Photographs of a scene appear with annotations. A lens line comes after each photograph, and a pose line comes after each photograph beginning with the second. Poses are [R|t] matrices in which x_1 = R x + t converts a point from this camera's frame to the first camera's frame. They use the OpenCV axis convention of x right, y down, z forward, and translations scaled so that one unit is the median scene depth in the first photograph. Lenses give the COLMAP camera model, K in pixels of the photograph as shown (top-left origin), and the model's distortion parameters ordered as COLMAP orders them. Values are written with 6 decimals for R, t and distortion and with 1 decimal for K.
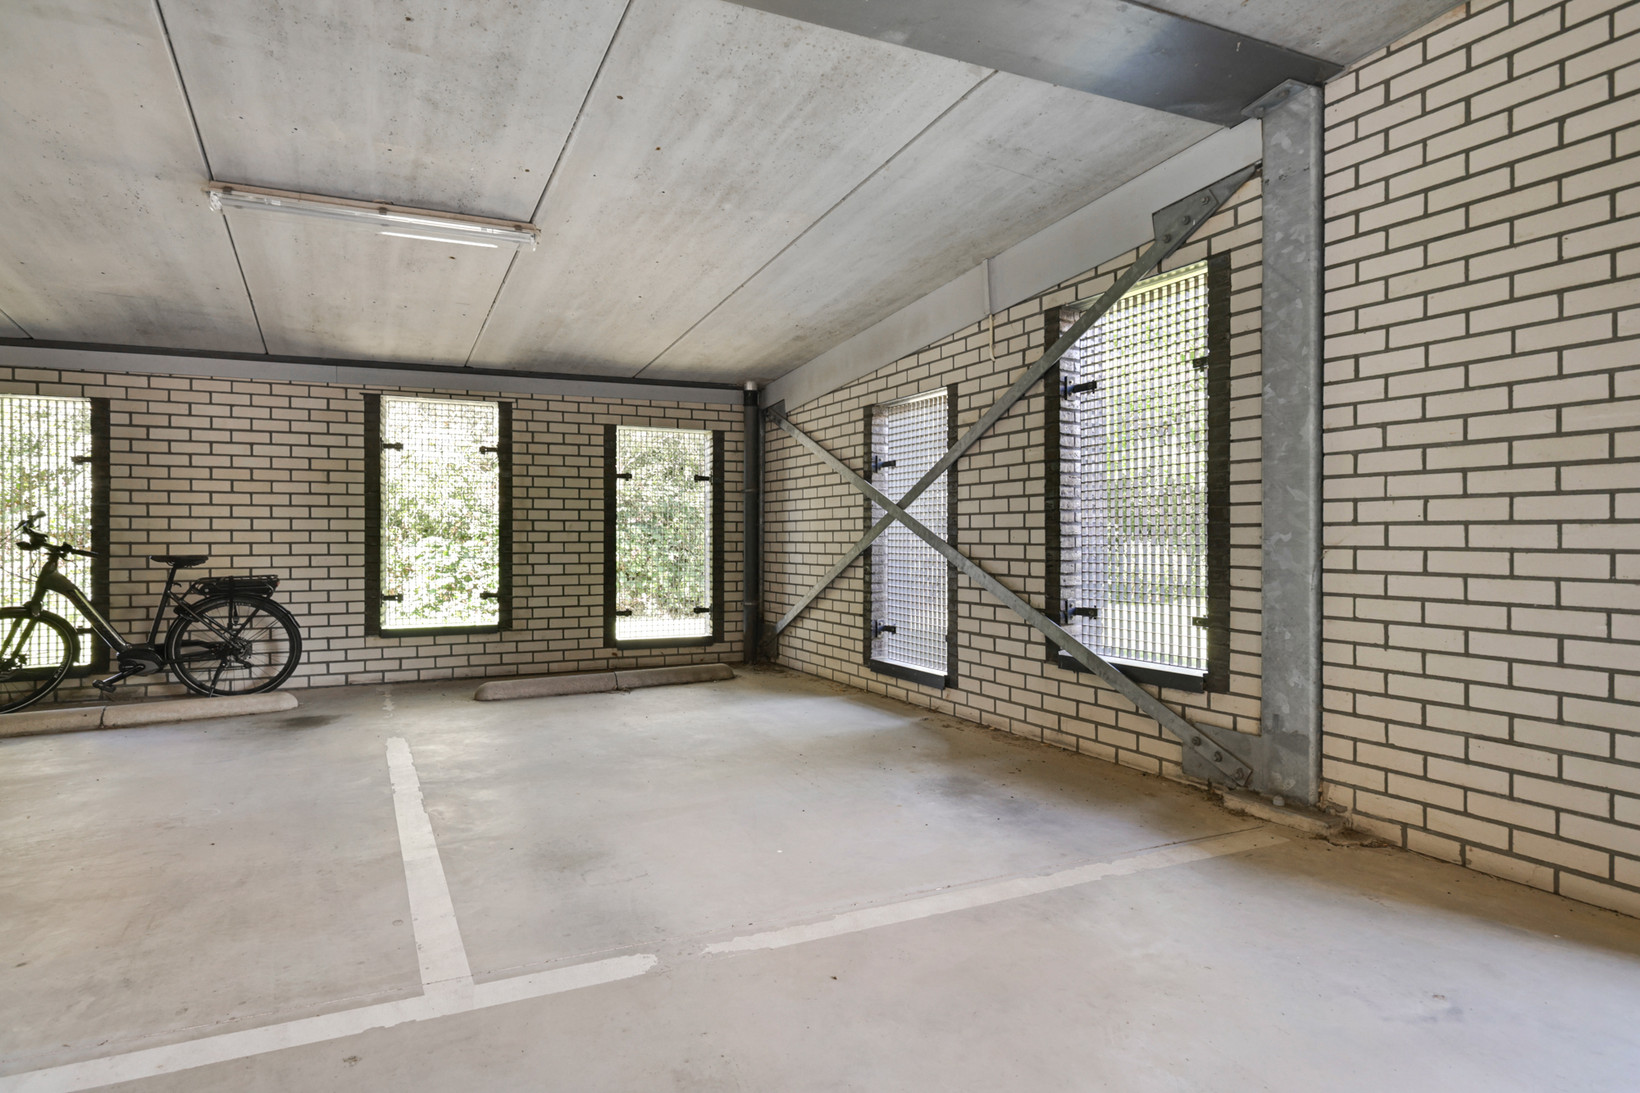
lens RADIAL K [[814.7, 0, 820.0], [0, 814.7, 546.5], [0, 0, 1]] dist [0.001287, 0.000044]
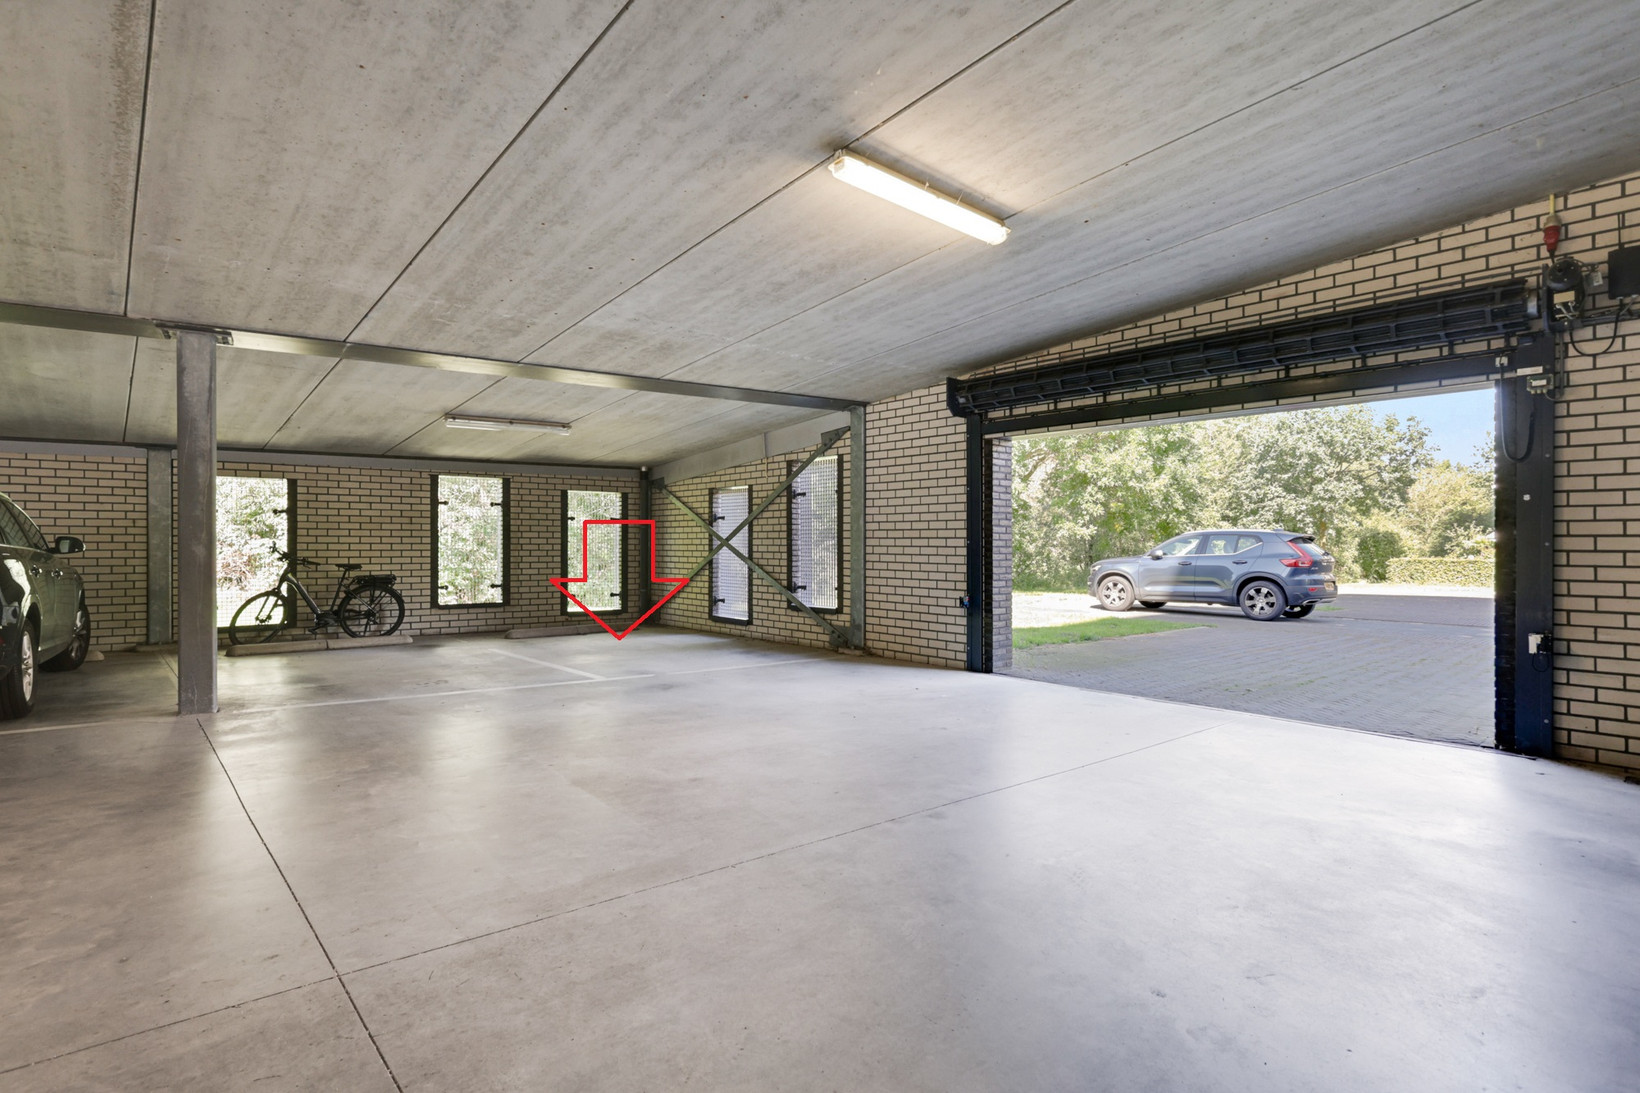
lens RADIAL K [[767.8, 0, 823.6], [0, 767.8, 560.8], [0, 0, 1]] dist [0.000275, -0.000358]
pose [[0.978327, 0.000043, 0.207065, -0.062658], [-0.001954, 0.999957, 0.009020, -0.013915], [-0.207056, -0.009230, 0.978286, -0.927916]]
